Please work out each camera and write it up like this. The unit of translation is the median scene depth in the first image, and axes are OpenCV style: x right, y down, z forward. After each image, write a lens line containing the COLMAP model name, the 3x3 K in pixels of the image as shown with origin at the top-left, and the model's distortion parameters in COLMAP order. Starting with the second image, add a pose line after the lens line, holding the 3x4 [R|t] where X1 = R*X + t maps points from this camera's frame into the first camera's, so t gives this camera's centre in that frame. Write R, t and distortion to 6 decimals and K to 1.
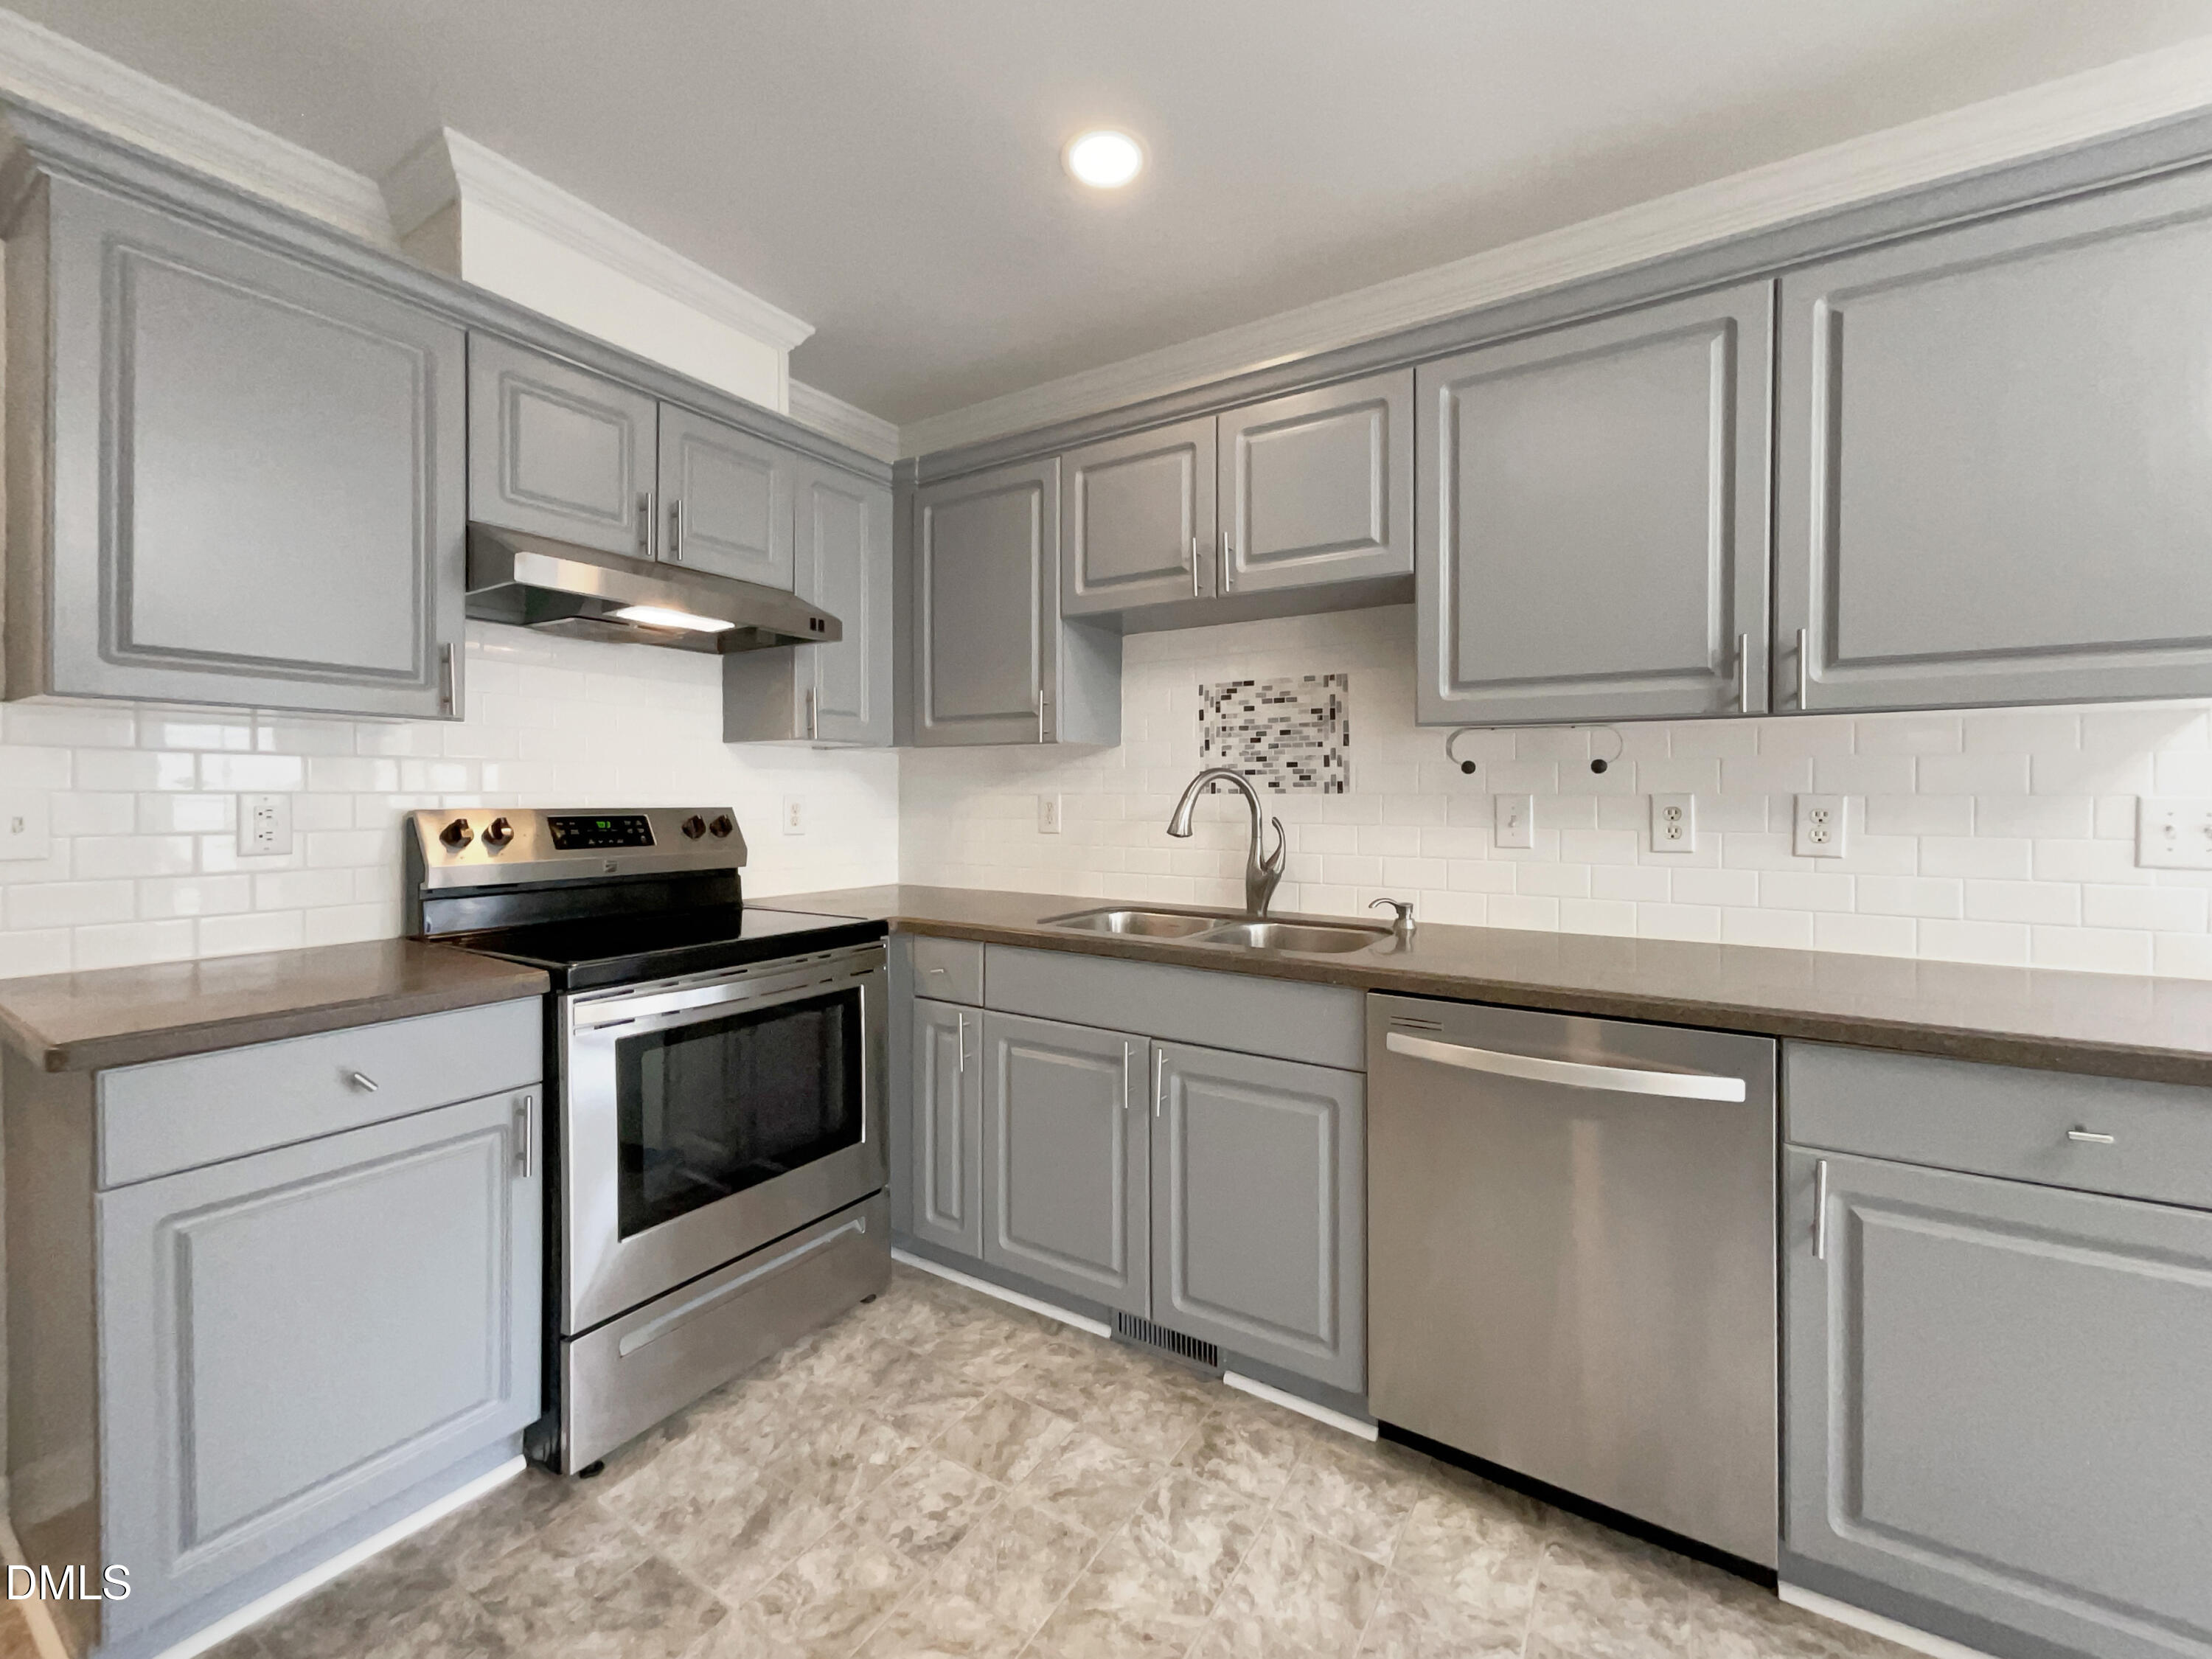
lens RADIAL K [[884.1, 0, 1131.5], [0, 884.1, 818.2], [0, 0, 1]] dist [-0.014449, 0.000175]
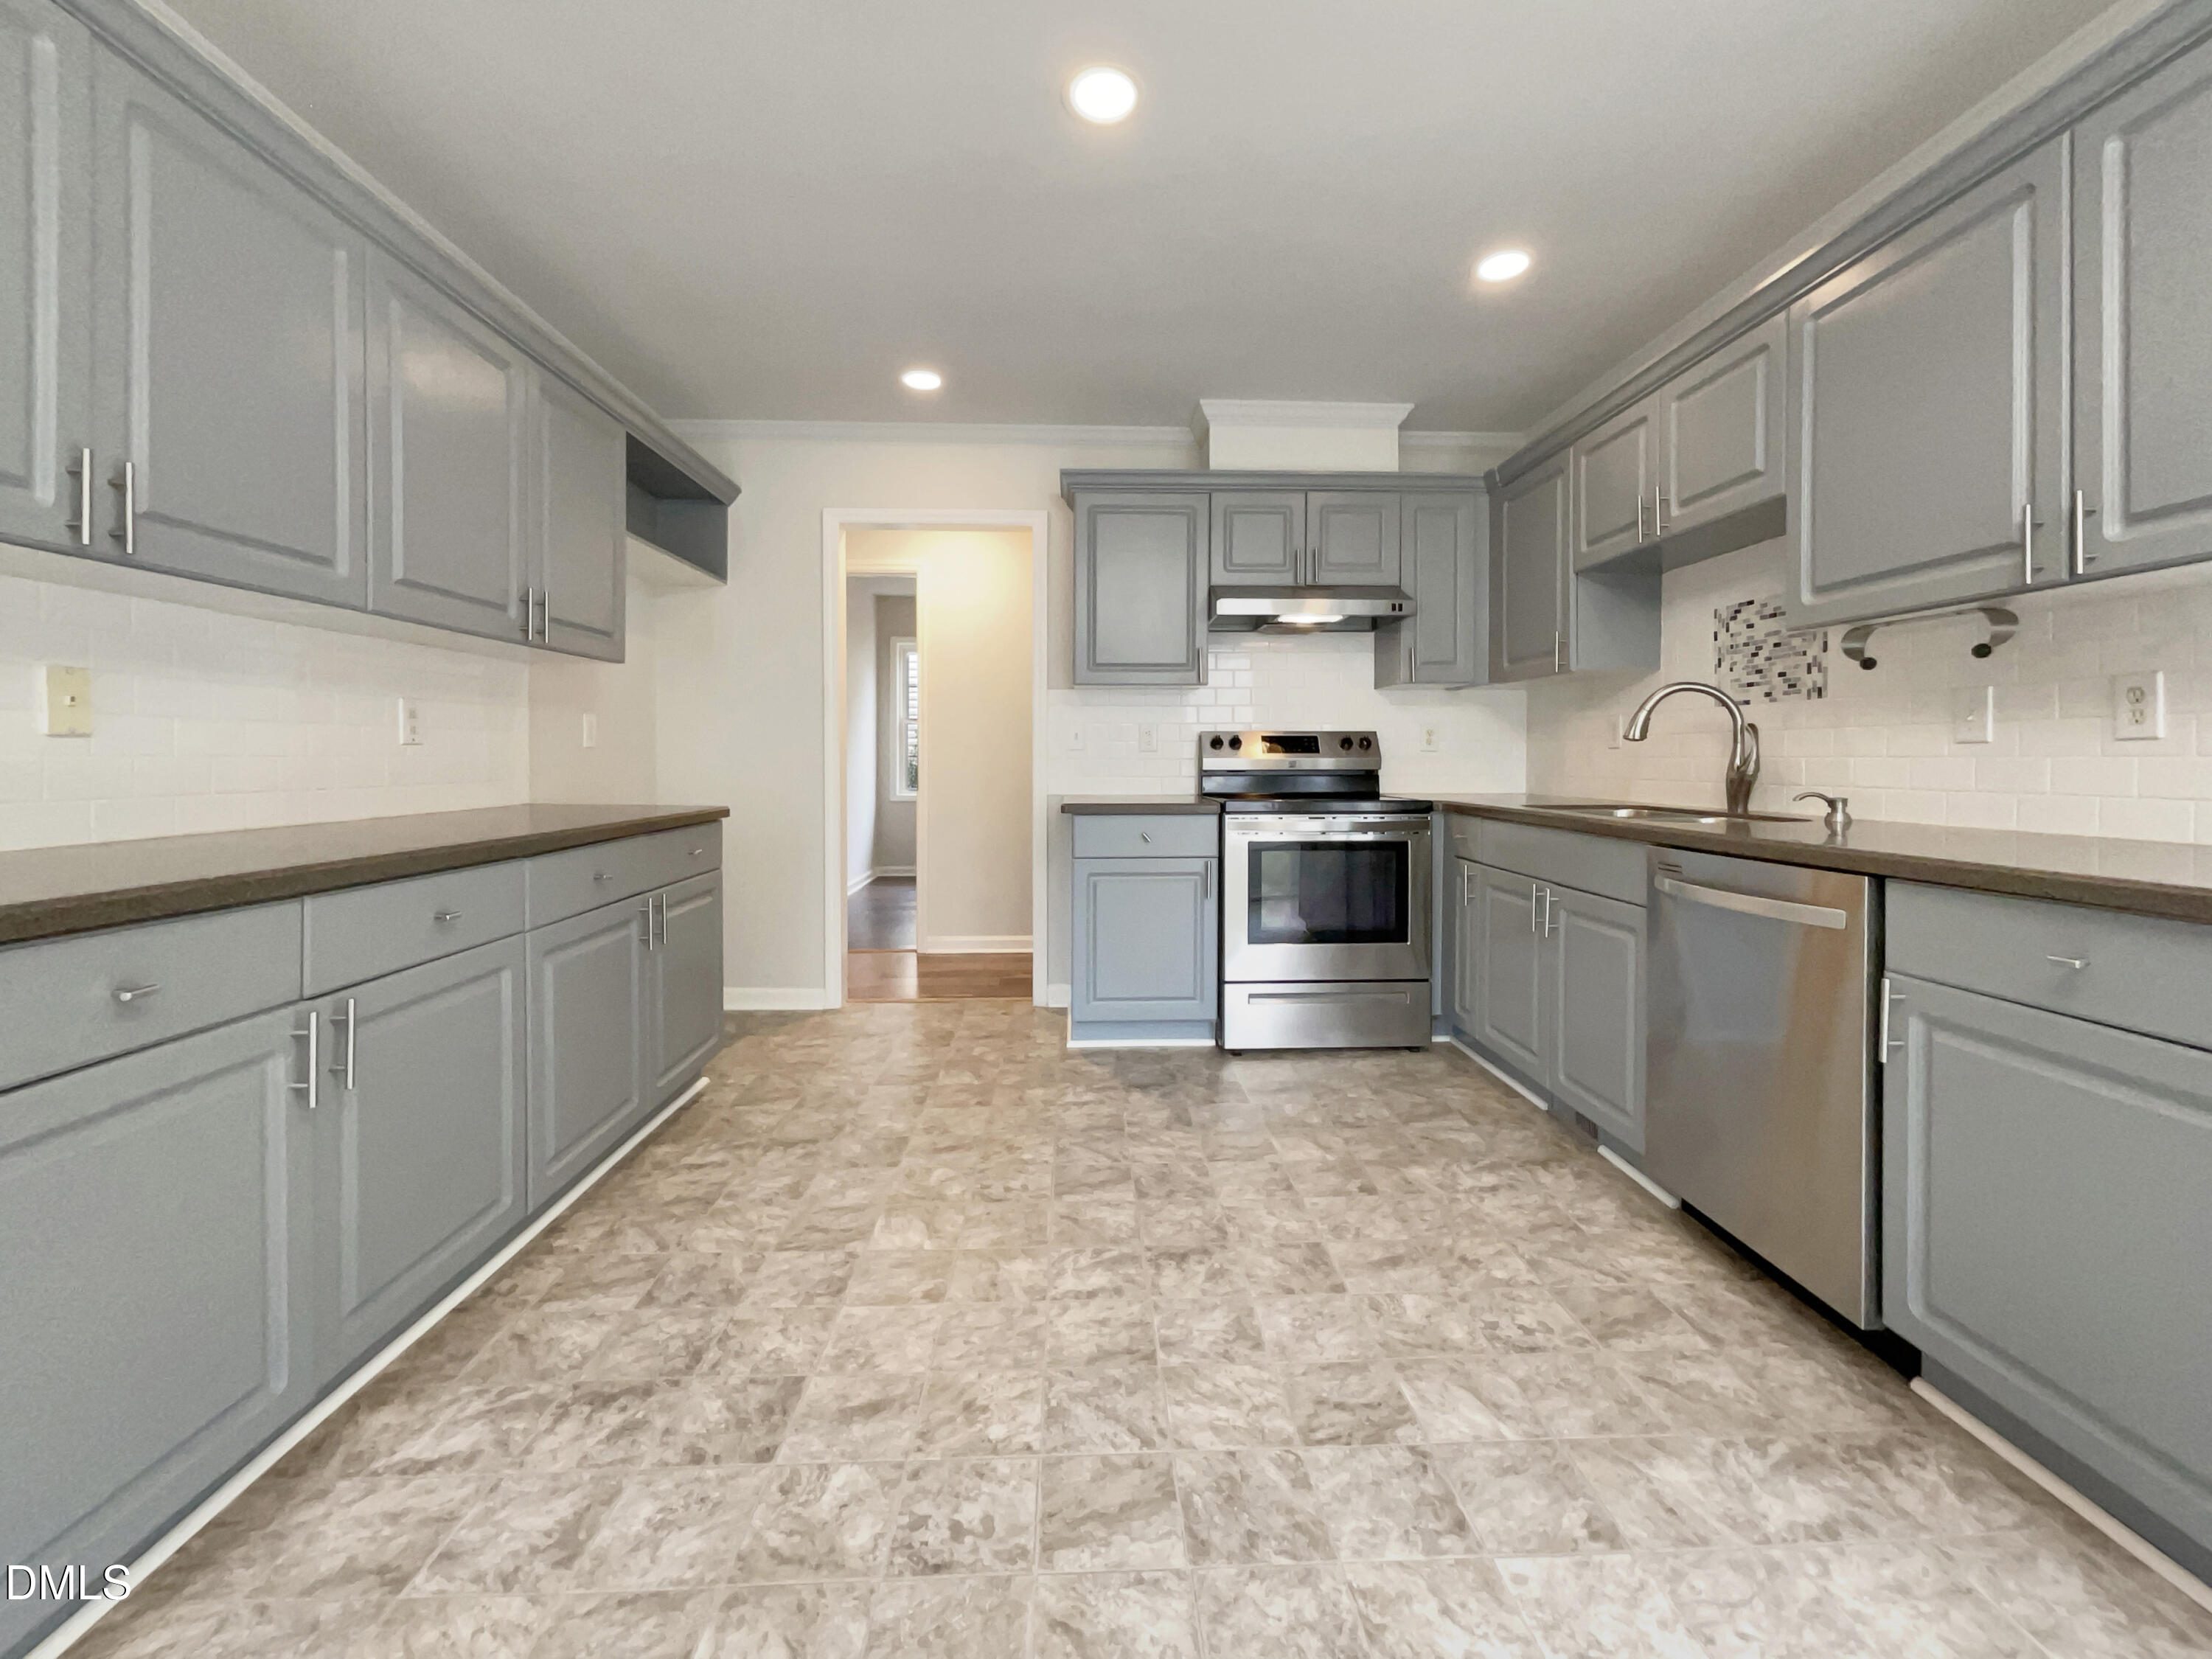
lens RADIAL K [[914.4, 0, 1116.2], [0, 914.4, 770.4], [0, 0, 1]] dist [-0.001849, 0.000058]
pose [[0.579146, 0.006011, -0.815202, 0.730094], [-0.017075, 0.999843, -0.004758, 0.087441], [0.815045, 0.016675, 0.579157, -0.342339]]
